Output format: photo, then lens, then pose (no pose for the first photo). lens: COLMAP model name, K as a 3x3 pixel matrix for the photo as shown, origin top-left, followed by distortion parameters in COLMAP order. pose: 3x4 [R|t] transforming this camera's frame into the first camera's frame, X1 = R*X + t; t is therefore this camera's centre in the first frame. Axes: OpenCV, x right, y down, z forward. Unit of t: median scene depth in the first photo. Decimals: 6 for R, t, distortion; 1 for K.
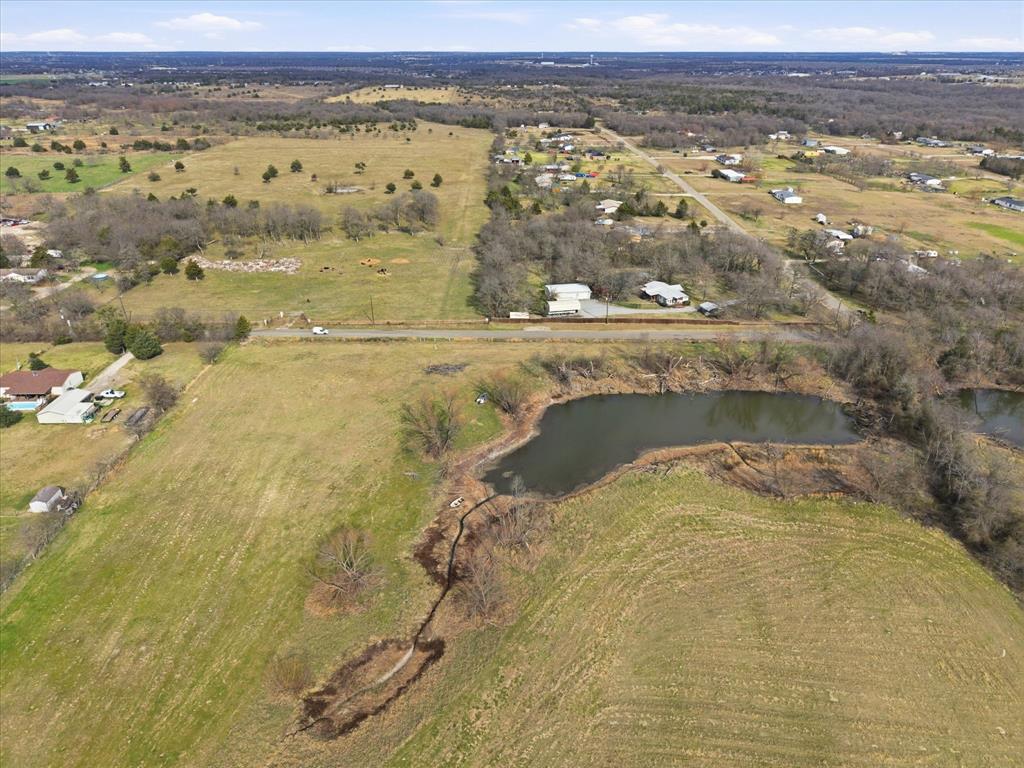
lens RADIAL K [[686.0, 0, 514.6], [0, 686.0, 381.5], [0, 0, 1]] dist [0.028125, -0.030461]
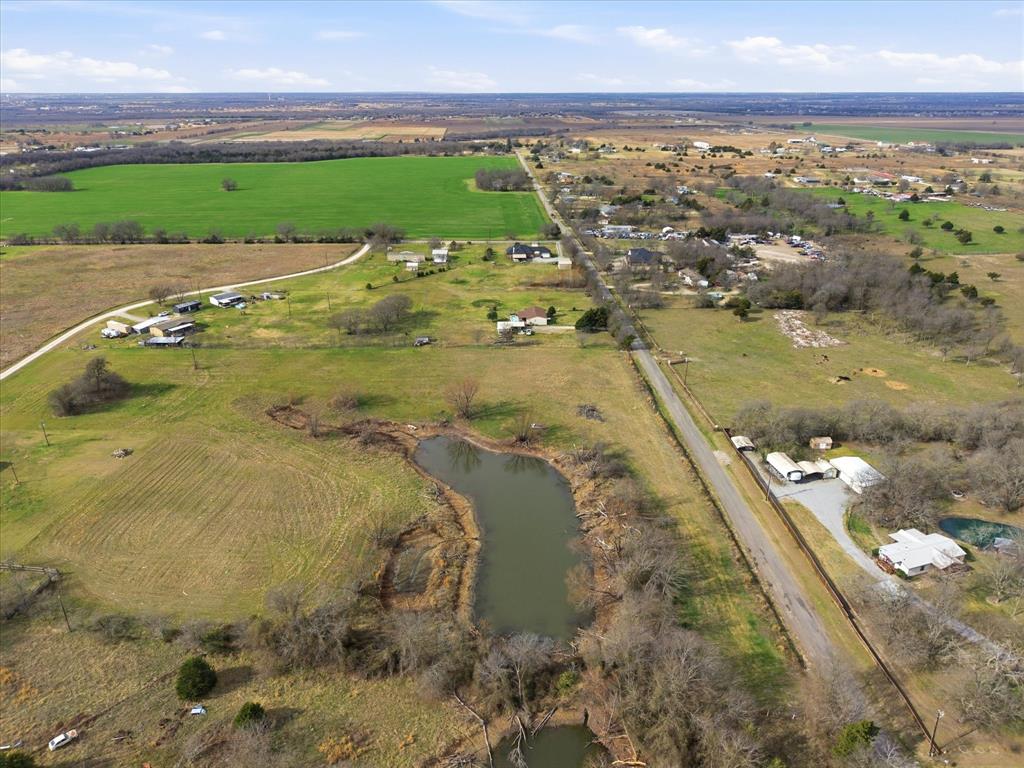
lens RADIAL K [[699.3, 0, 512.5], [0, 699.3, 350.4], [0, 0, 1]] dist [0.035705, -0.032937]
pose [[0.005475, 0.347660, -0.937605, 0.860401], [-0.433256, 0.845870, 0.311115, -0.367034], [0.901254, 0.404519, 0.155257, 0.524513]]
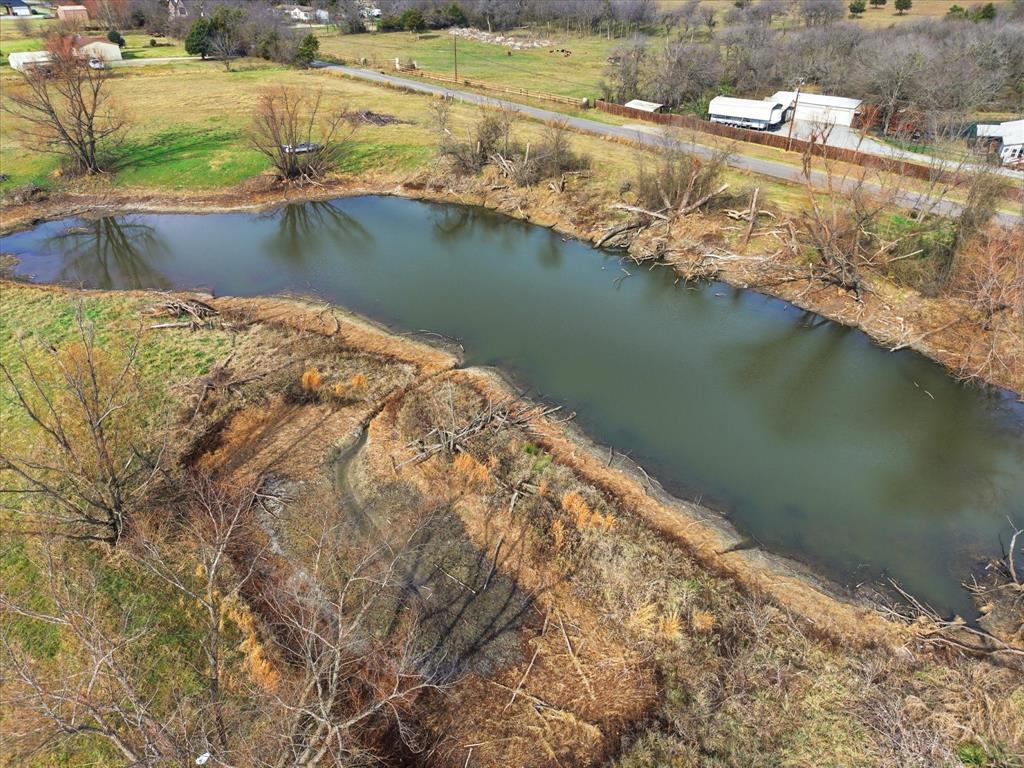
lens RADIAL K [[686.0, 0, 514.6], [0, 686.0, 381.5], [0, 0, 1]] dist [0.028125, -0.030461]
pose [[0.672952, 0.390723, -0.628069, 0.364088], [-0.323179, 0.919081, 0.225488, 0.012572], [0.665350, 0.051236, 0.744771, 0.541121]]
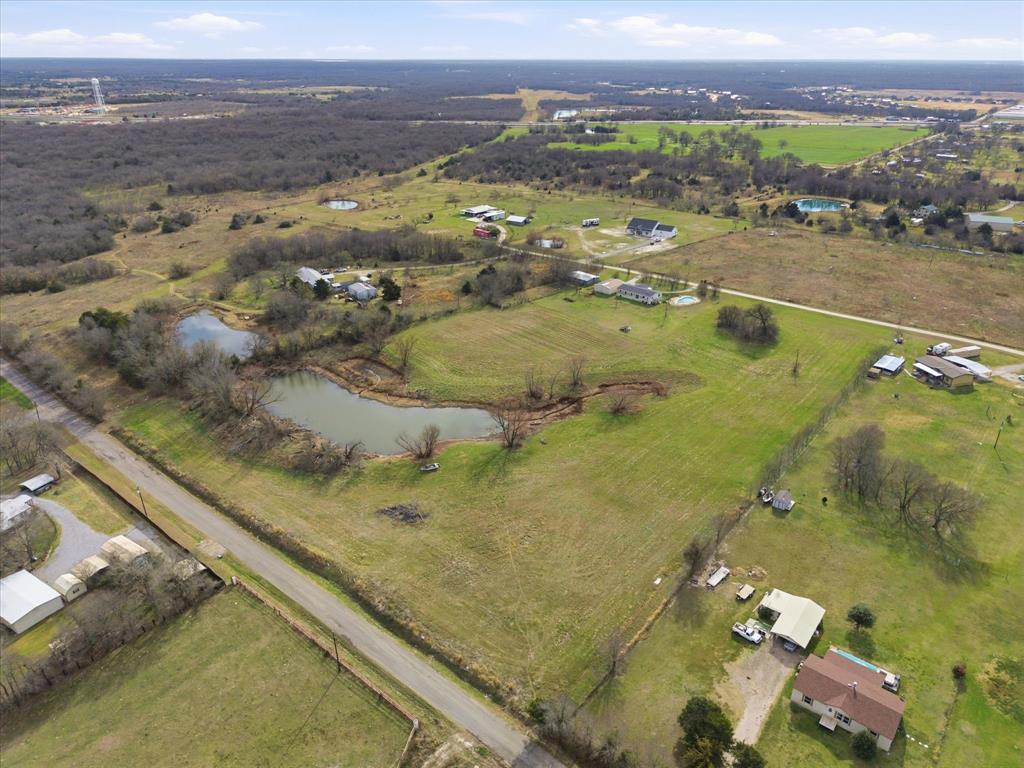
lens RADIAL K [[686.0, 0, 514.6], [0, 686.0, 381.5], [0, 0, 1]] dist [0.028125, -0.030461]
pose [[-0.745164, -0.288413, 0.601289, -0.583864], [0.284481, 0.678015, 0.677766, -0.588415], [-0.603159, 0.676102, -0.423184, 0.978246]]
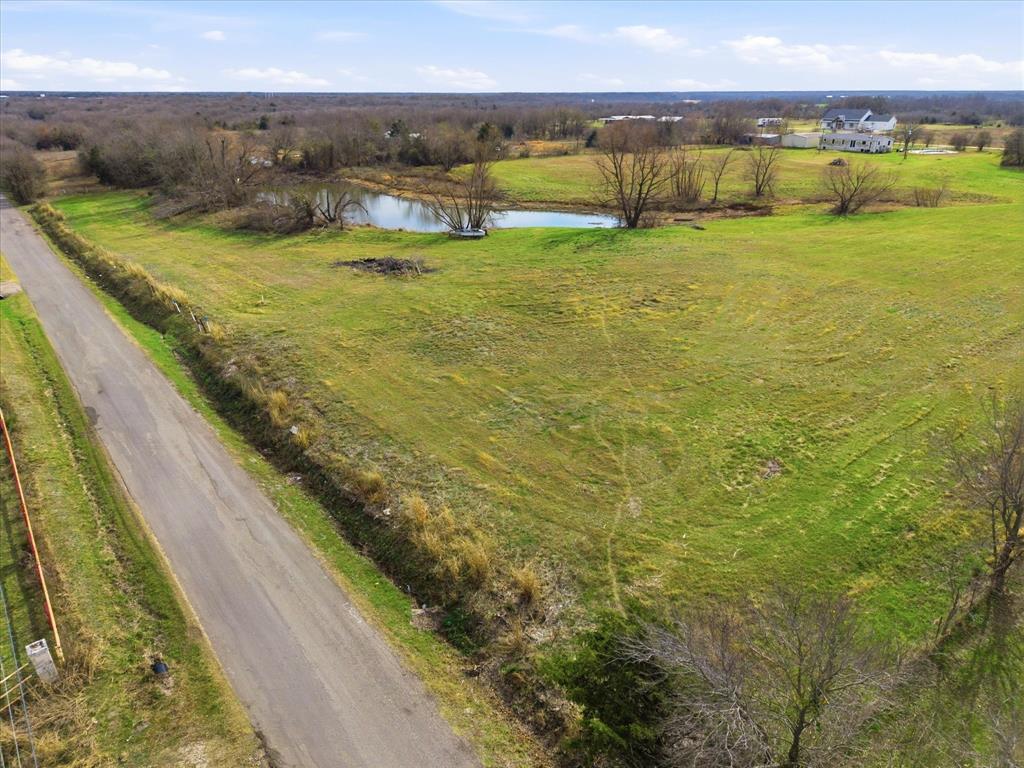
lens RADIAL K [[686.0, 0, 514.6], [0, 686.0, 381.5], [0, 0, 1]] dist [0.028125, -0.030461]
pose [[-0.585649, -0.313478, 0.747493, -0.402522], [0.350489, 0.733584, 0.582248, -0.152683], [-0.730871, 0.602981, -0.319752, 0.931263]]
